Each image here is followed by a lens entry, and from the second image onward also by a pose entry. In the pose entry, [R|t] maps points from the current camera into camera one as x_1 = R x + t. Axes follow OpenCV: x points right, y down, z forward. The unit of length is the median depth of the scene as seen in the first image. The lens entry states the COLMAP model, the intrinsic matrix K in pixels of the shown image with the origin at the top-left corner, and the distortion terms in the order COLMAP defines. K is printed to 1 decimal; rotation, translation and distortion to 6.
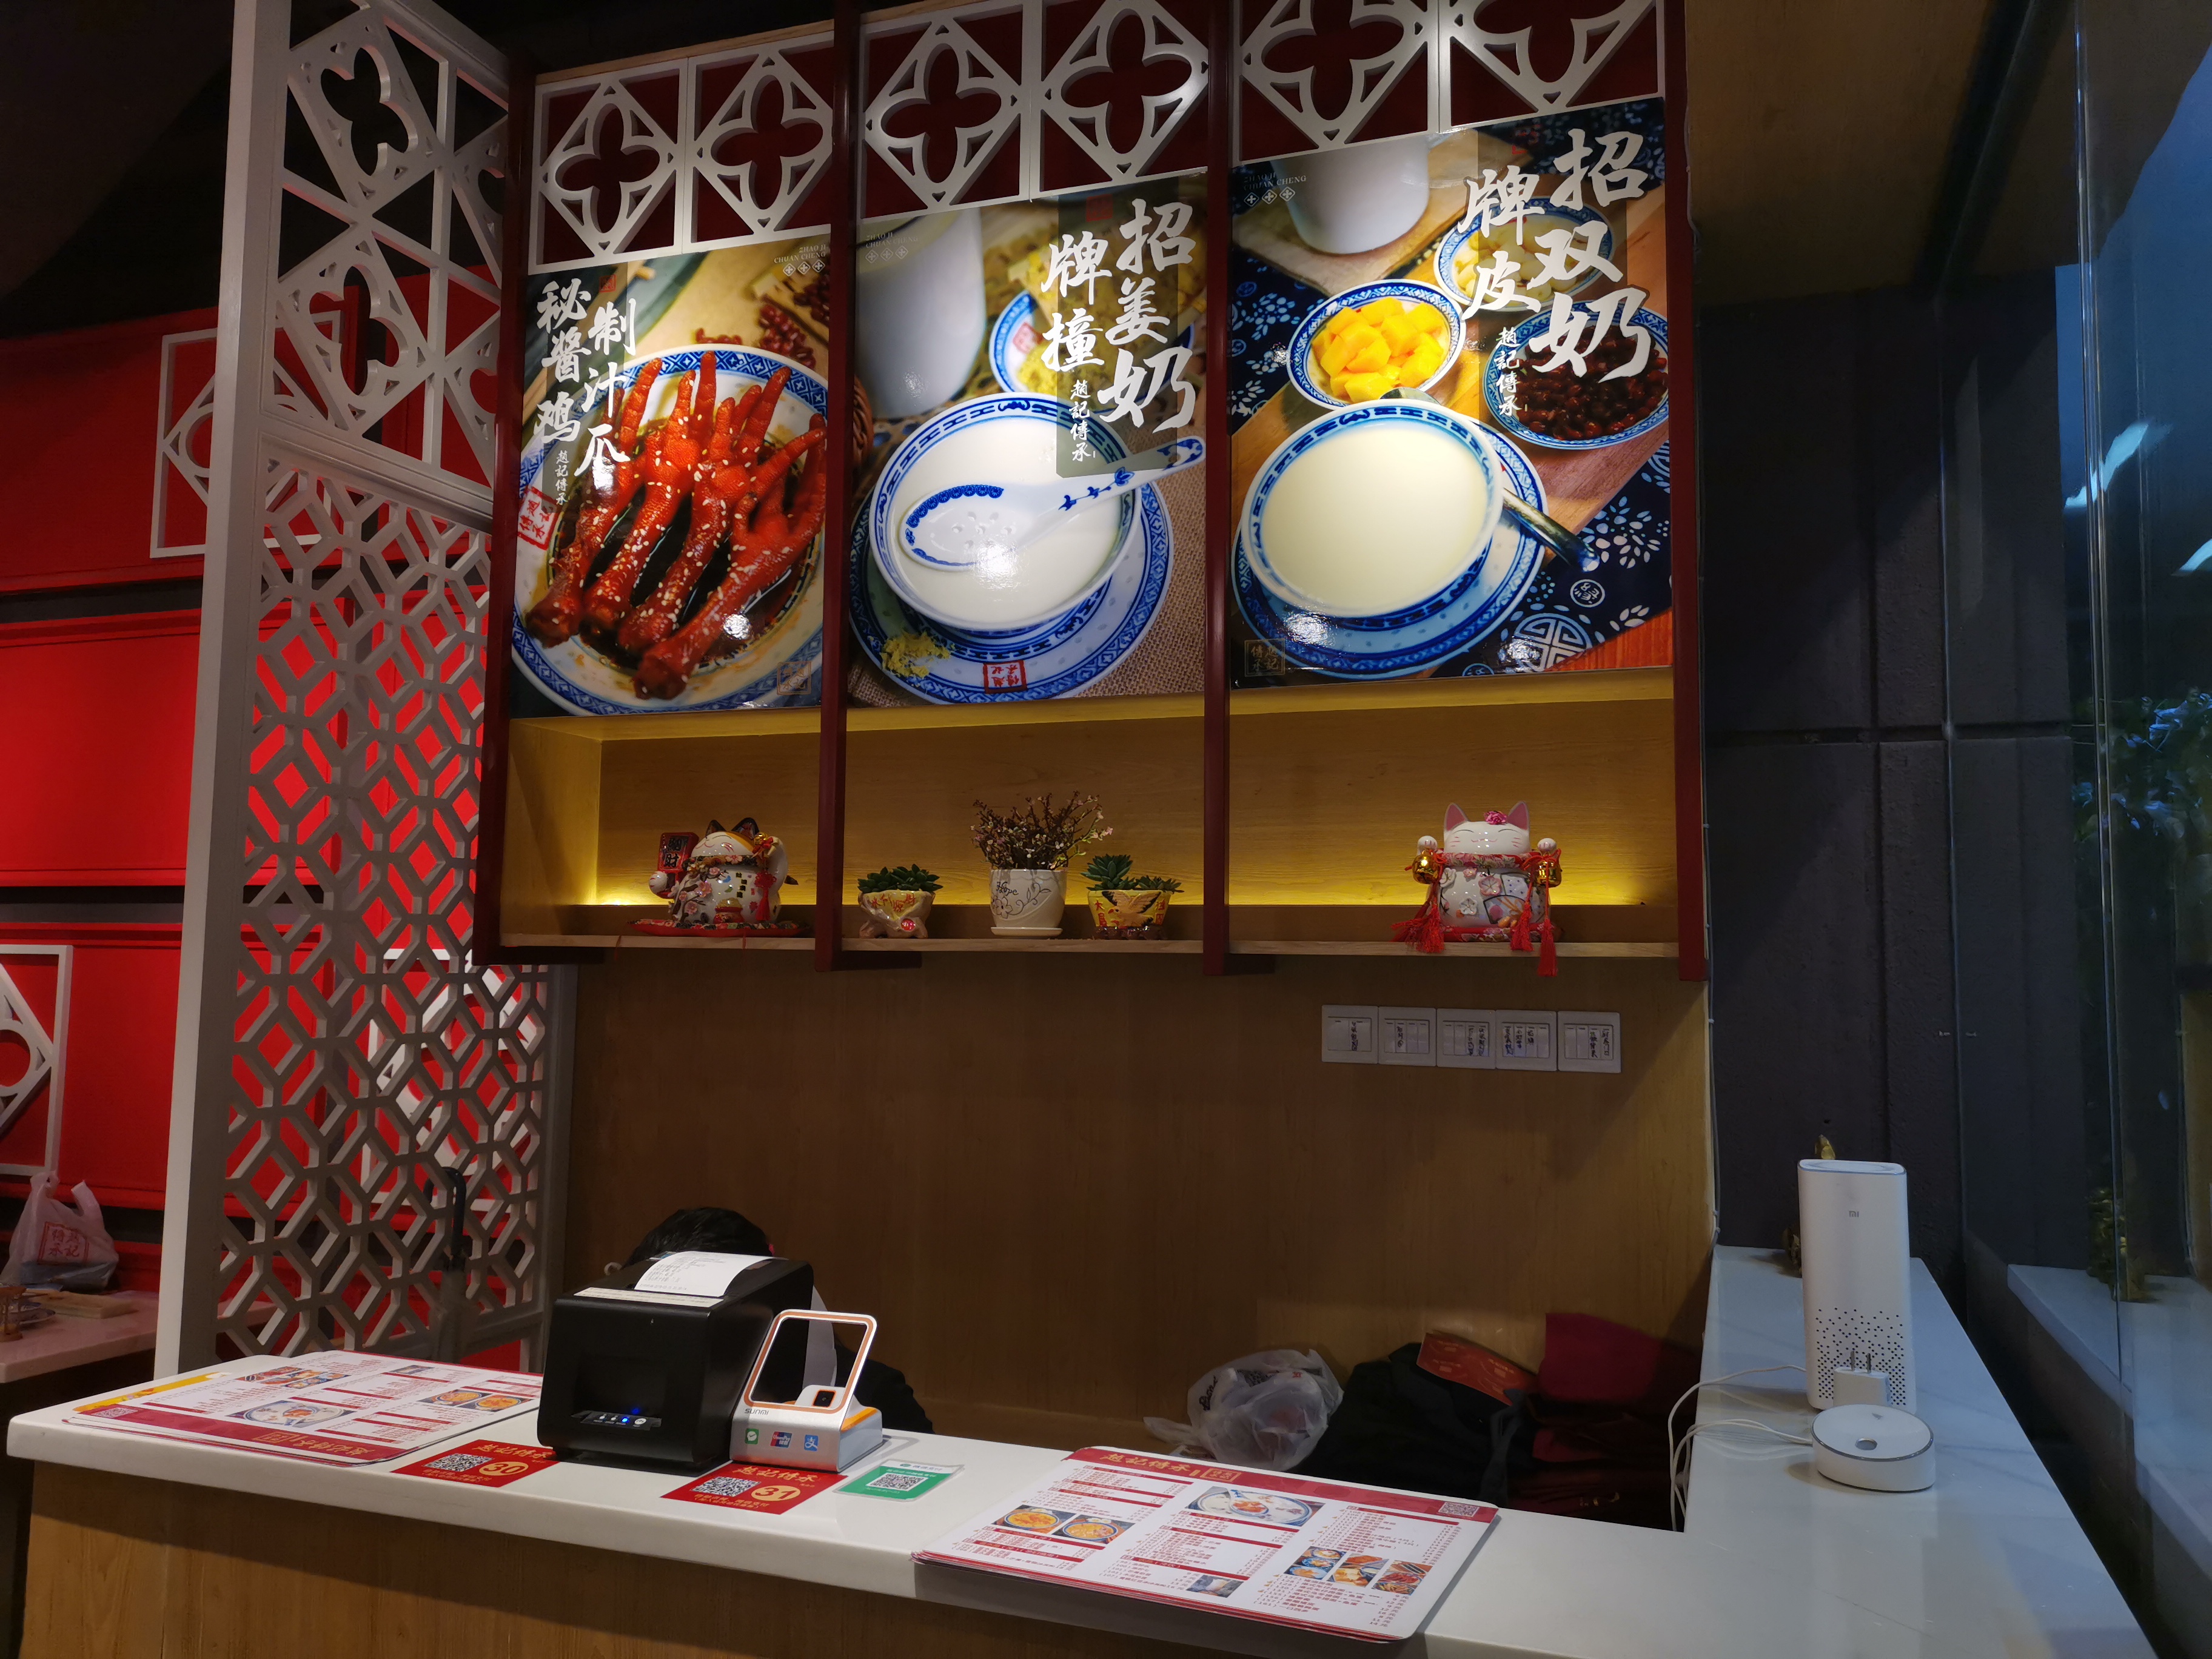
lens RADIAL K [[1713.9, 0, 1076.3], [0, 1713.9, 765.3], [0, 0, 1]] dist [0.092206, -0.070061]
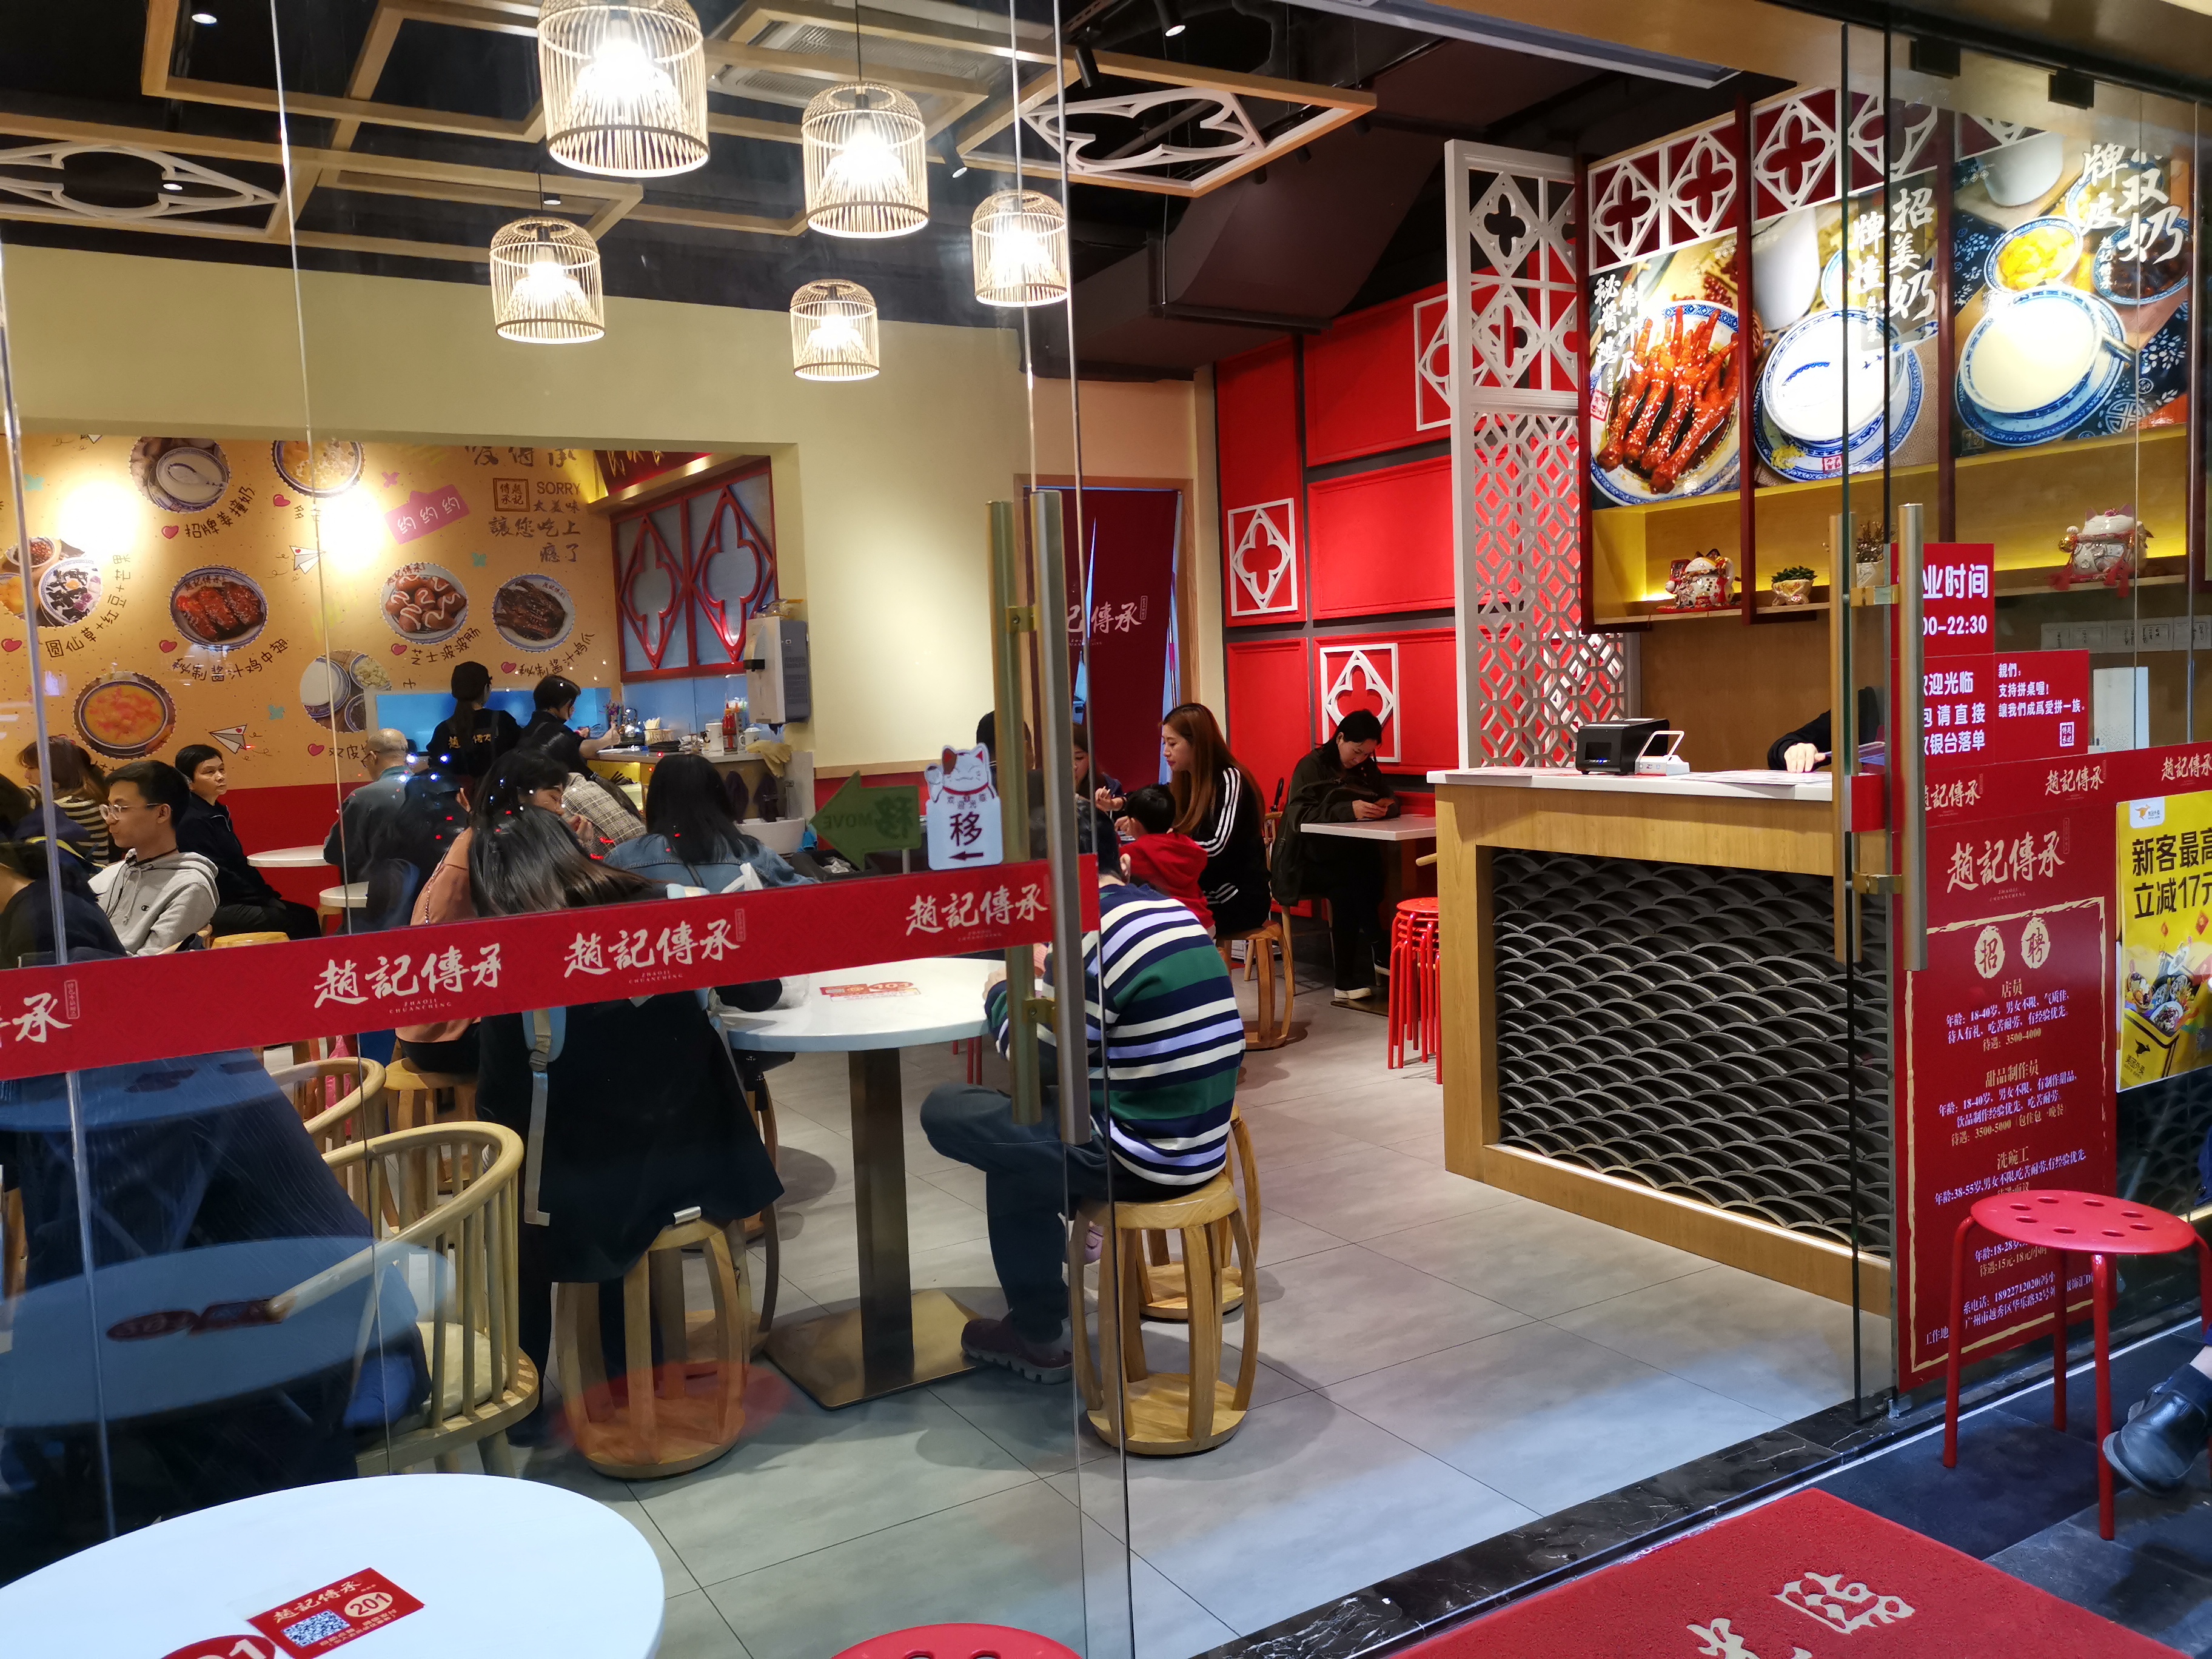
lens RADIAL K [[1688.7, 0, 1093.1], [0, 1688.7, 817.6], [0, 0, 1]] dist [0.059673, -0.046826]
pose [[0.784154, 0.002747, -0.620560, 0.460743], [0.122024, 0.979785, 0.158529, -0.063493], [0.608451, -0.200035, 0.767967, -0.976996]]
